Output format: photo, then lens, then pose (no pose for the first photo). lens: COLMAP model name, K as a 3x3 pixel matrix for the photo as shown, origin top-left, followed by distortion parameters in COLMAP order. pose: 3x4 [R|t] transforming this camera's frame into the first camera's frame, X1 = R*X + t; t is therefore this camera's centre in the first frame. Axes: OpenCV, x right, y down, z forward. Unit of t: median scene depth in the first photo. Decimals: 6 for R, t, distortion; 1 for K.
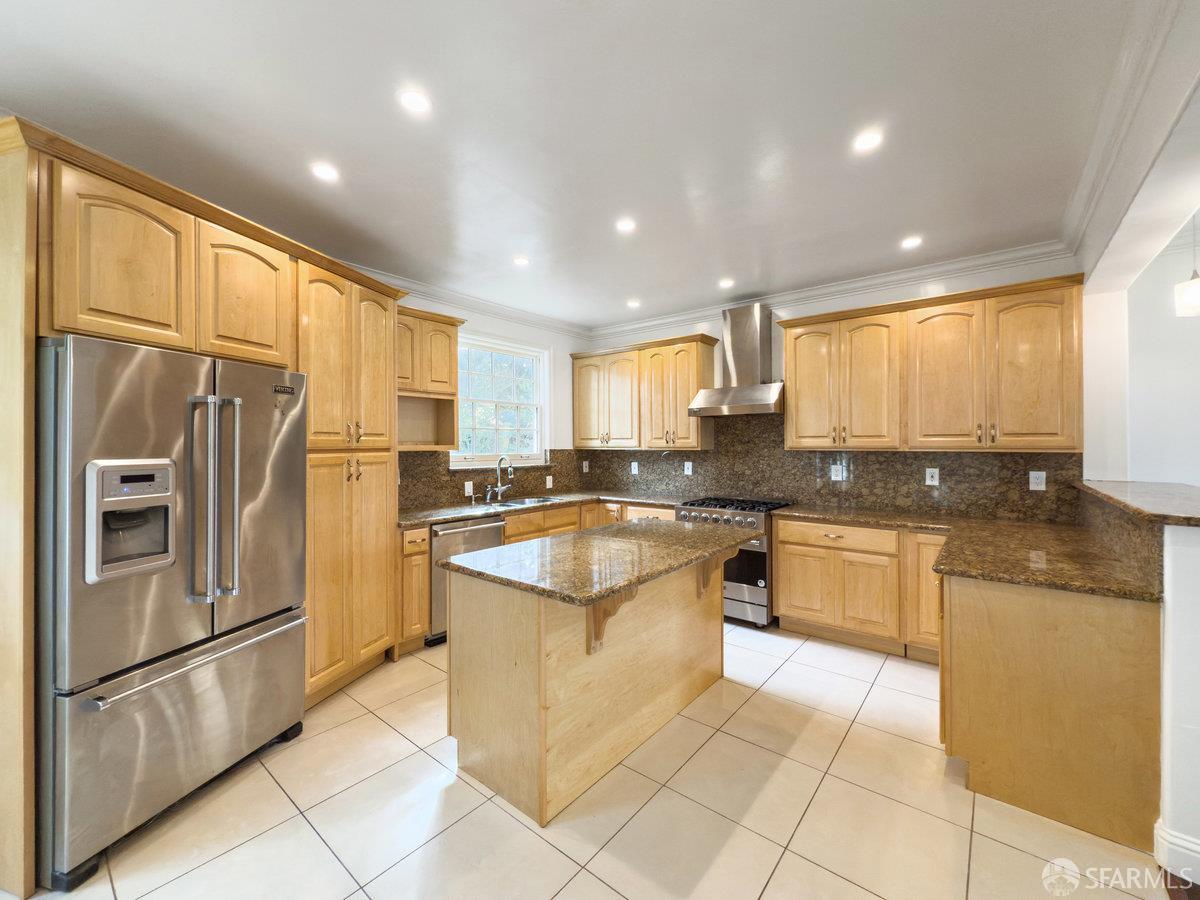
lens RADIAL K [[485.7, 0, 605.1], [0, 485.7, 442.4], [0, 0, 1]] dist [-0.000836, 0.000100]
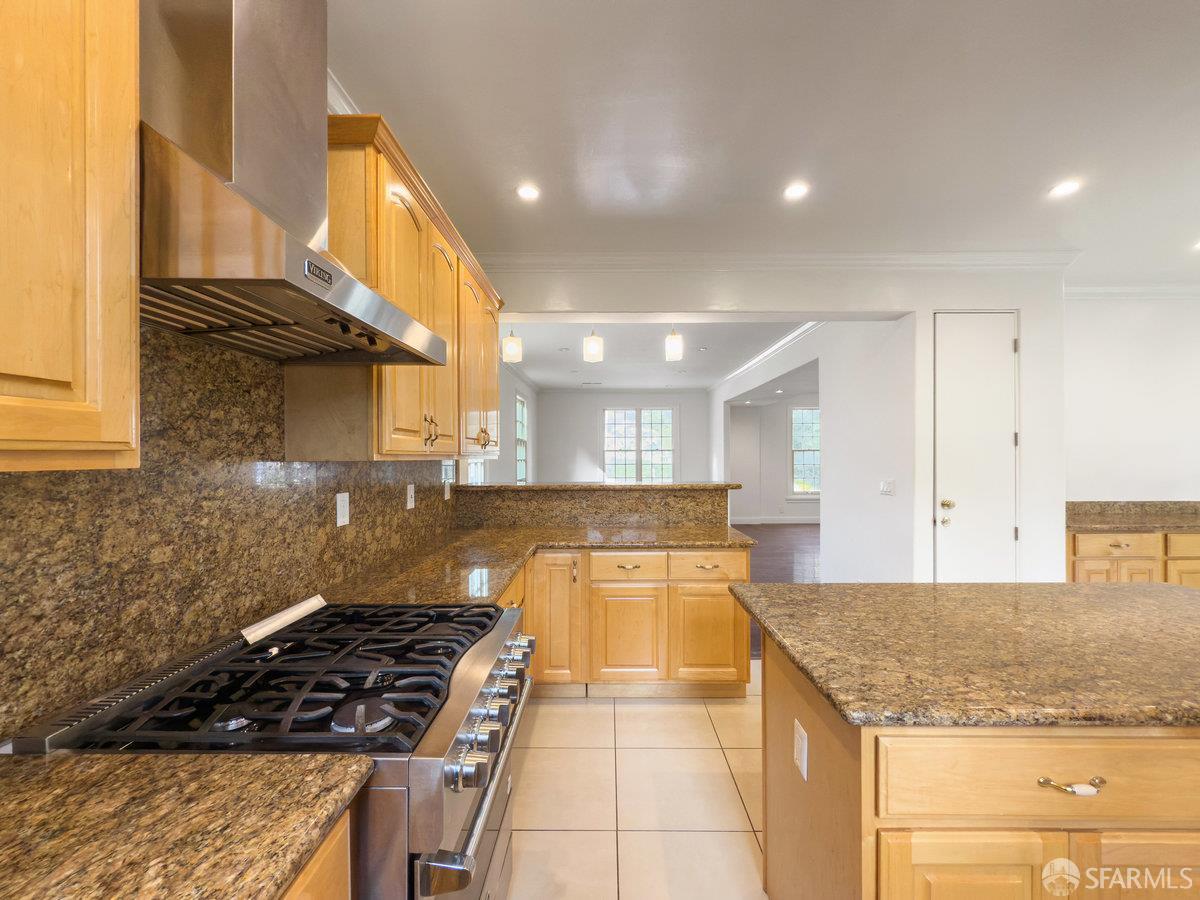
lens RADIAL K [[489.6, 0, 604.5], [0, 489.6, 449.9], [0, 0, 1]] dist [-0.000432, 0.000035]
pose [[-0.624621, 0.014288, 0.780797, -0.044681], [0.003782, 0.999876, -0.015271, 0.013010], [-0.780919, -0.006585, -0.624598, 1.017154]]
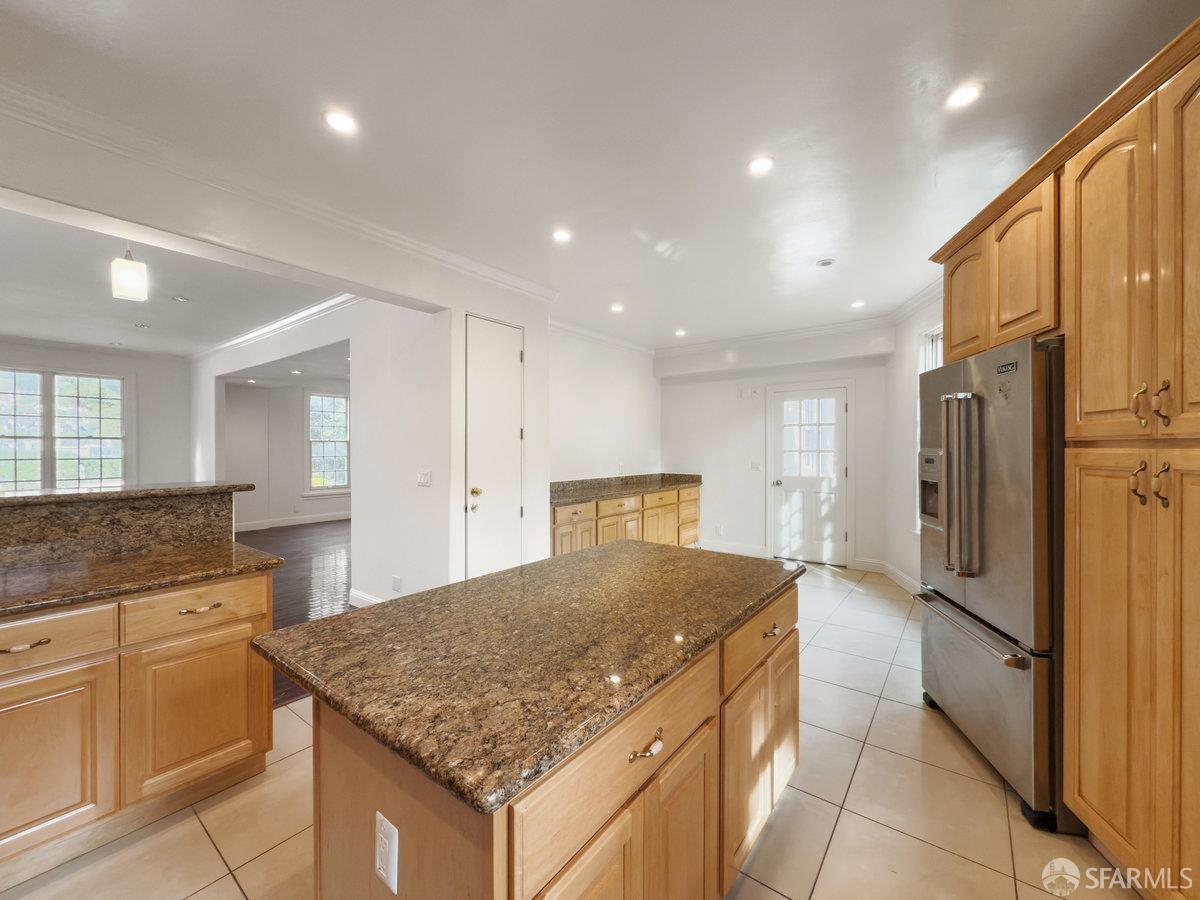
lens RADIAL K [[480.8, 0, 601.6], [0, 480.8, 449.0], [0, 0, 1]] dist [-0.001146, 0.000162]
pose [[-0.999558, 0.001549, -0.029679, 0.028179], [0.001466, 0.999995, 0.002814, 0.013453], [0.029683, 0.002769, -0.999556, 0.949378]]
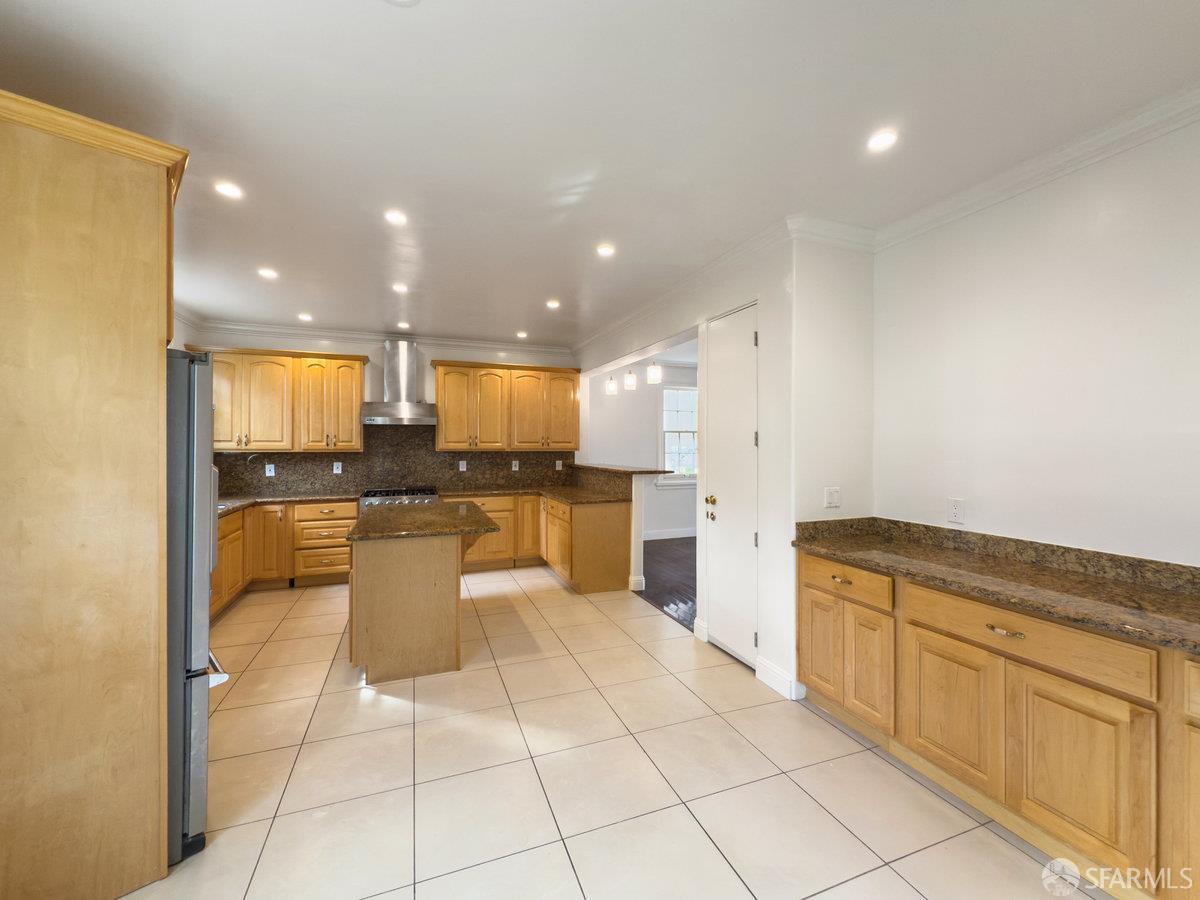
lens RADIAL K [[489.6, 0, 604.5], [0, 489.6, 449.9], [0, 0, 1]] dist [-0.000432, 0.000035]
pose [[0.494872, -0.004669, 0.868953, -0.578443], [-0.004884, 0.999955, 0.008154, -0.001419], [-0.868952, -0.008279, 0.494827, -0.122766]]
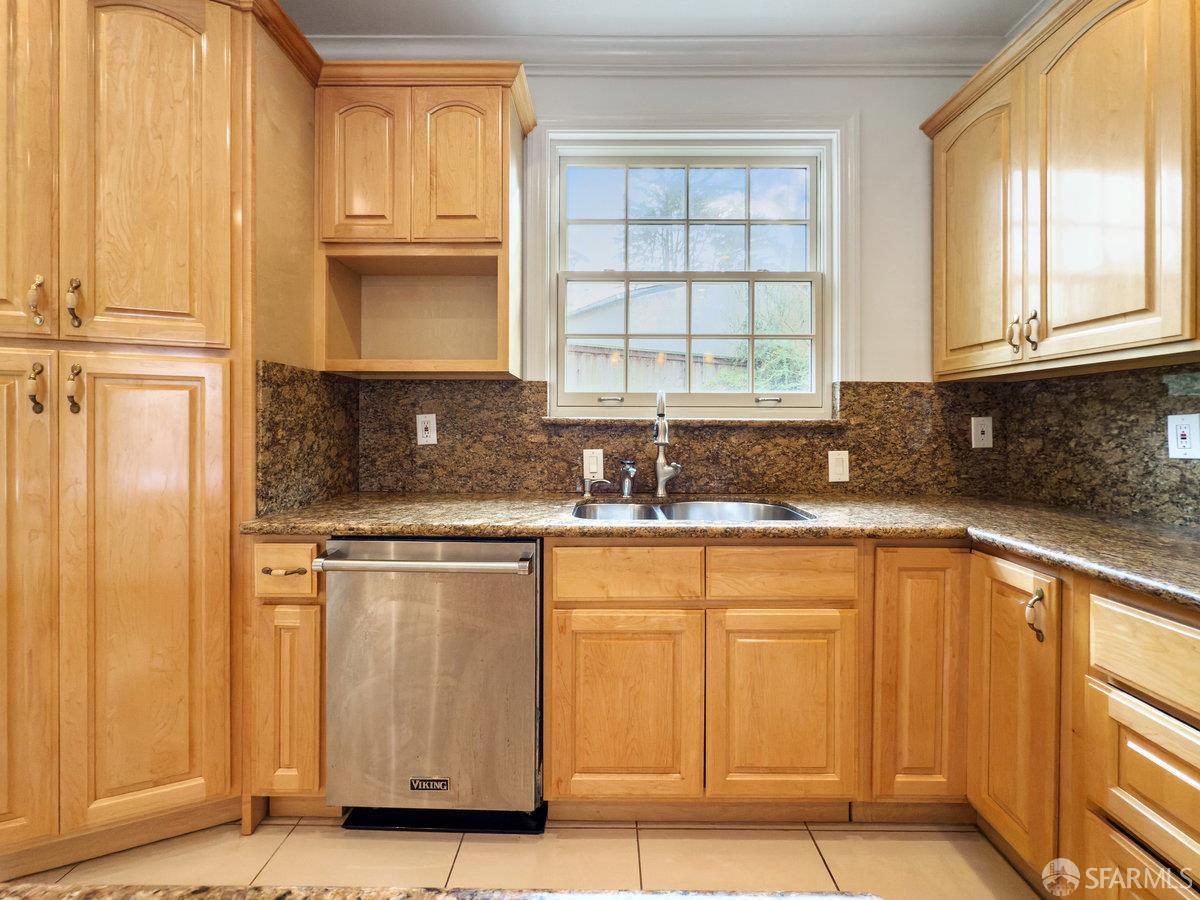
lens RADIAL K [[494.6, 0, 602.0], [0, 494.6, 424.6], [0, 0, 1]] dist [-0.000557, 0.000011]
pose [[0.624617, 0.005207, -0.780914, 0.088025], [-0.002463, 0.999986, 0.004697, 0.055918], [0.780927, -0.001011, 0.624621, 0.719107]]
